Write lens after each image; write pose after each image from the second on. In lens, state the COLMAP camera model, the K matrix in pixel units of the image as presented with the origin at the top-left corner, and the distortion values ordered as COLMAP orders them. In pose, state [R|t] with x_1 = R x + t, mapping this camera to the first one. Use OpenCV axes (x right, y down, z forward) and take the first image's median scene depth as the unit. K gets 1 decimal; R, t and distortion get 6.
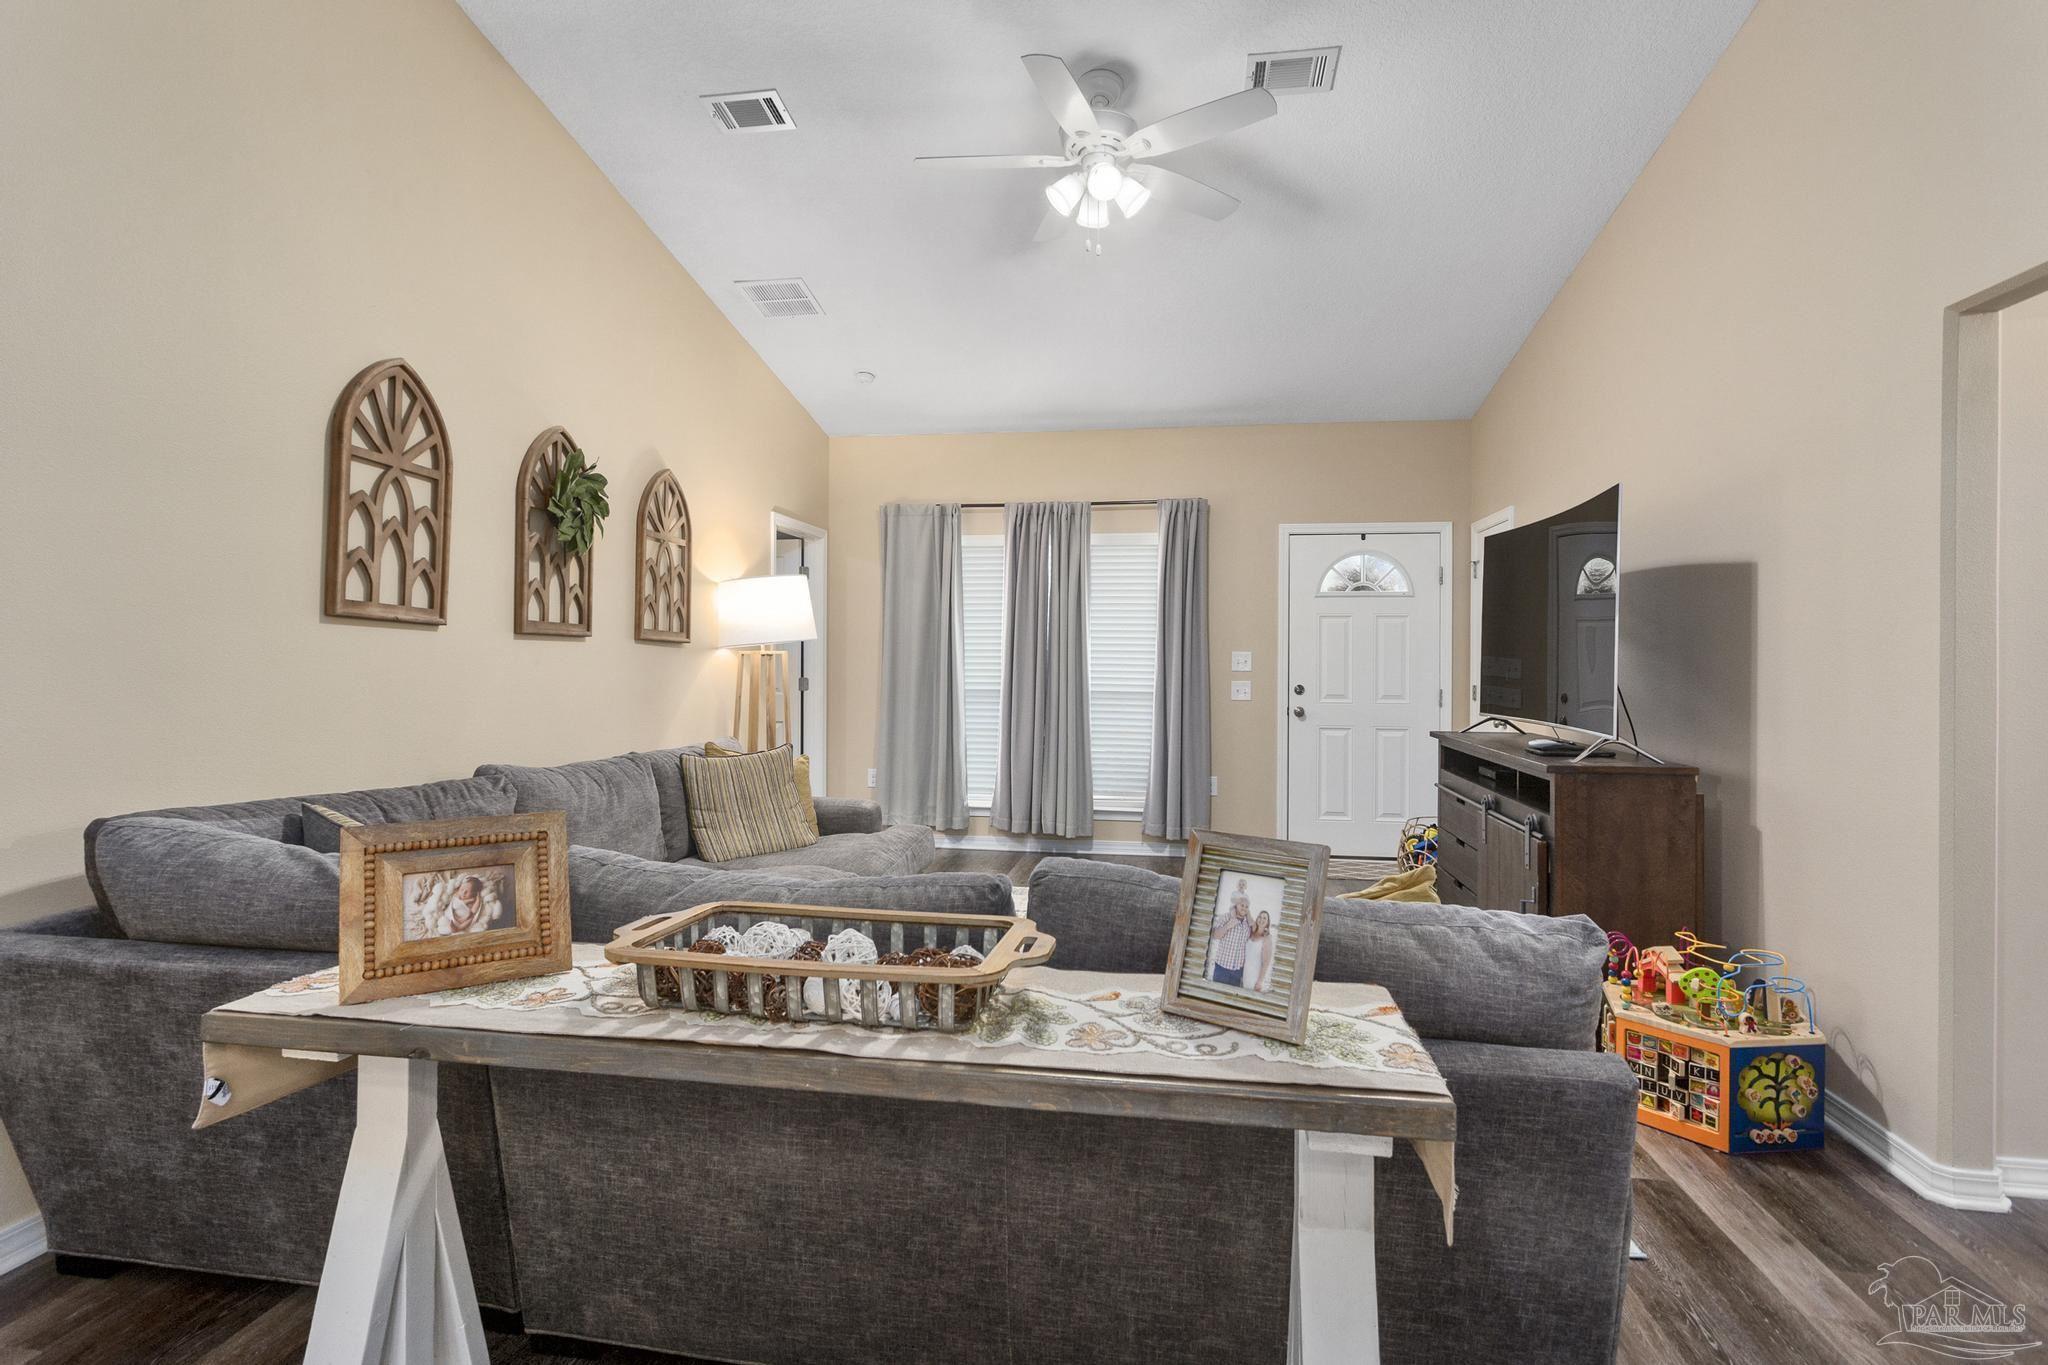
lens RADIAL K [[995.1, 0, 1019.6], [0, 995.1, 659.2], [0, 0, 1]] dist [-0.009933, 0.001532]
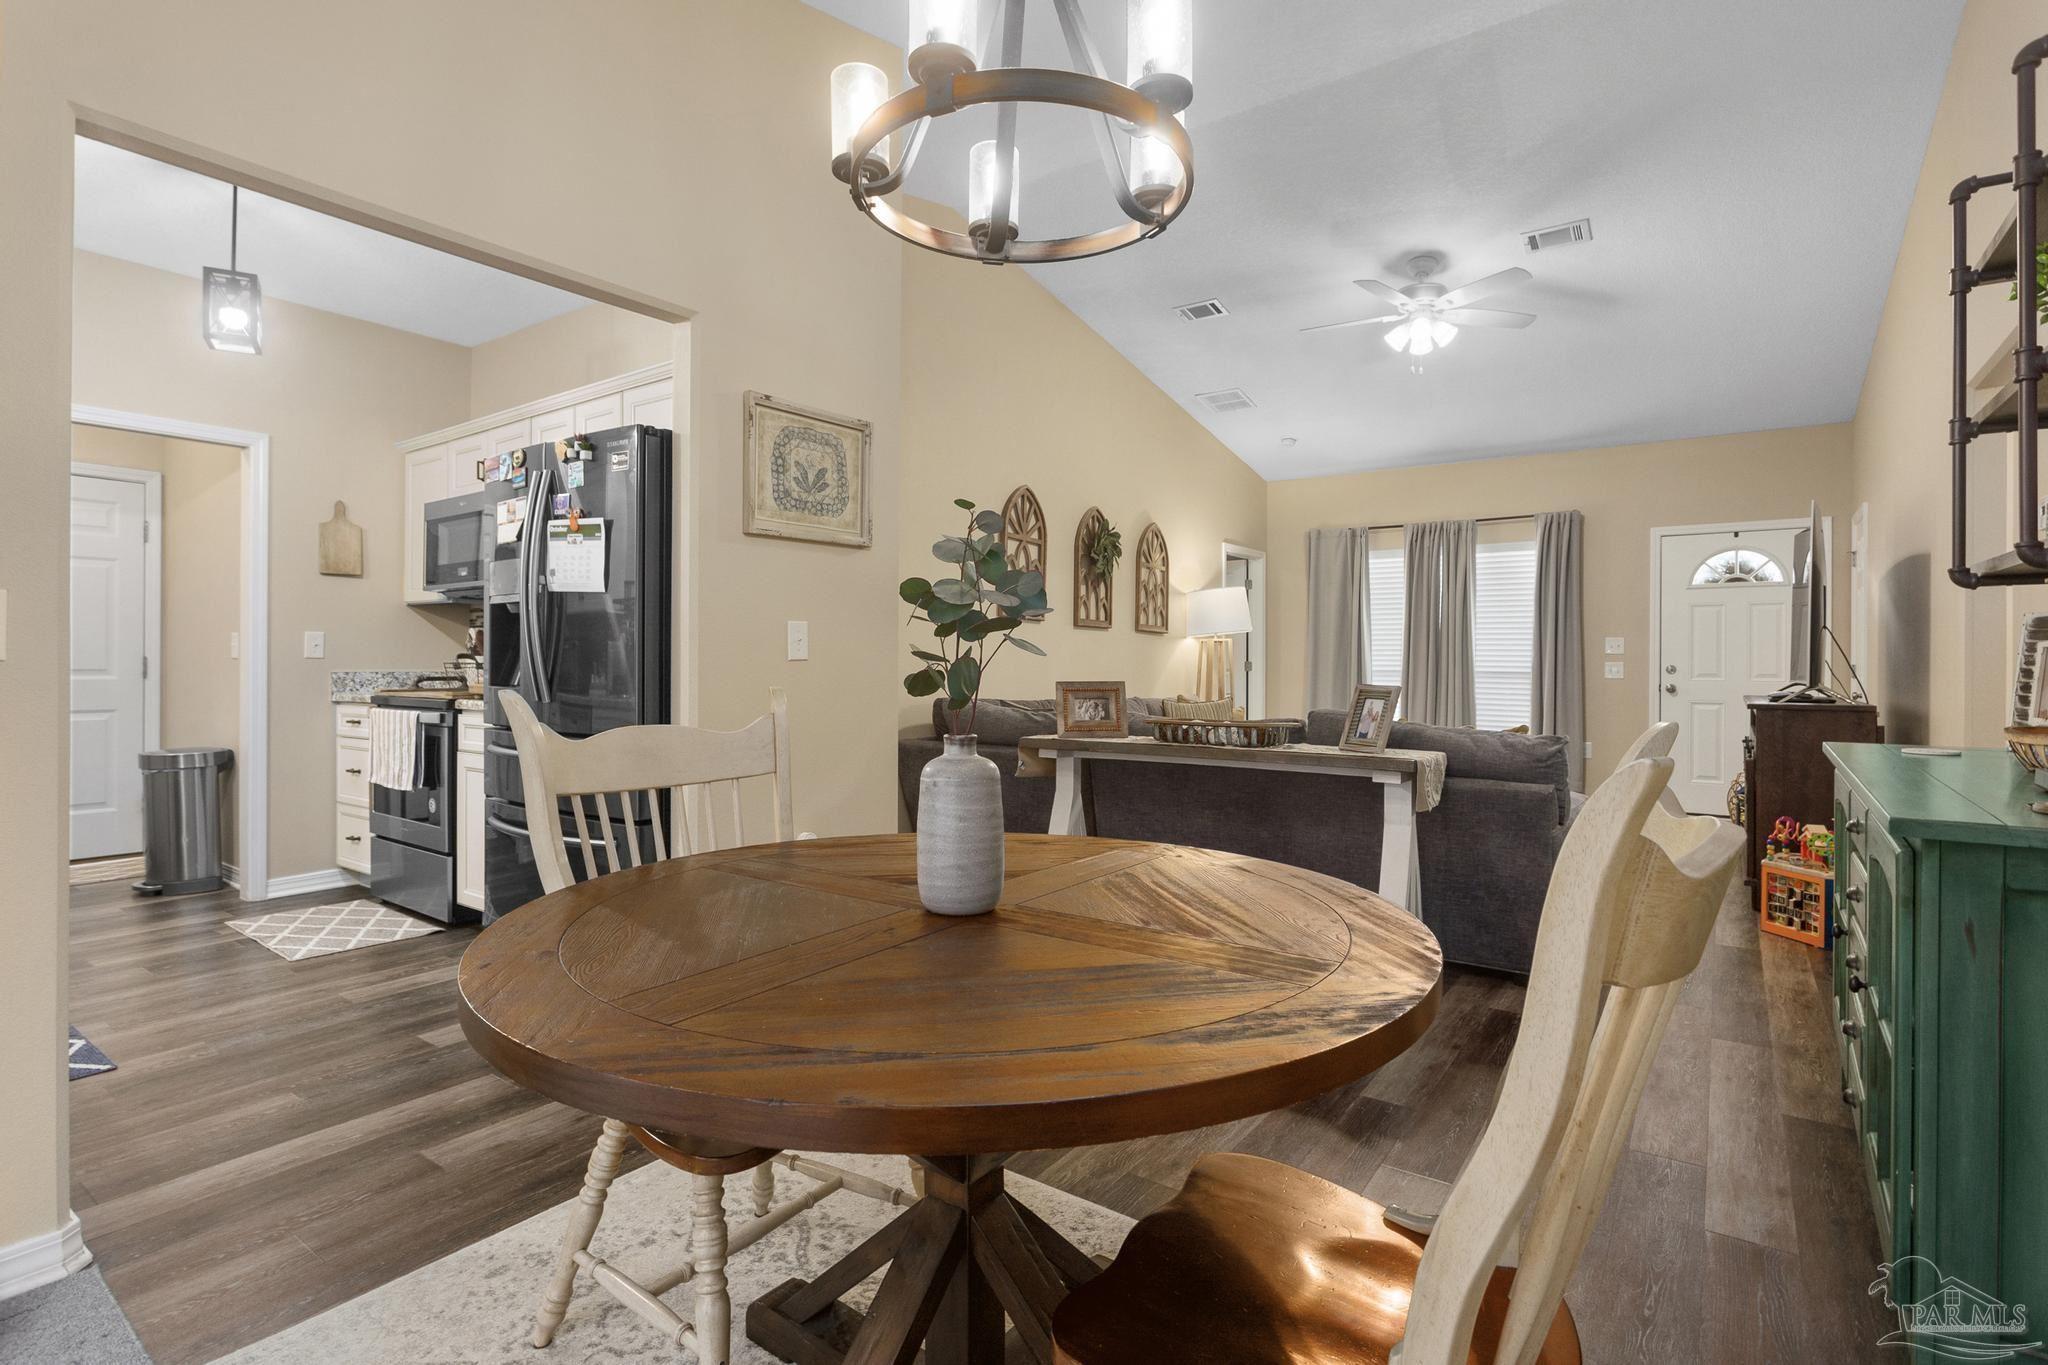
lens RADIAL K [[995.1, 0, 1019.6], [0, 995.1, 659.2], [0, 0, 1]] dist [-0.009933, 0.001532]
pose [[0.893231, -0.003178, -0.449586, 0.194766], [-0.000305, 0.999971, -0.007674, 0.044314], [0.449597, 0.006992, 0.893204, -0.598803]]
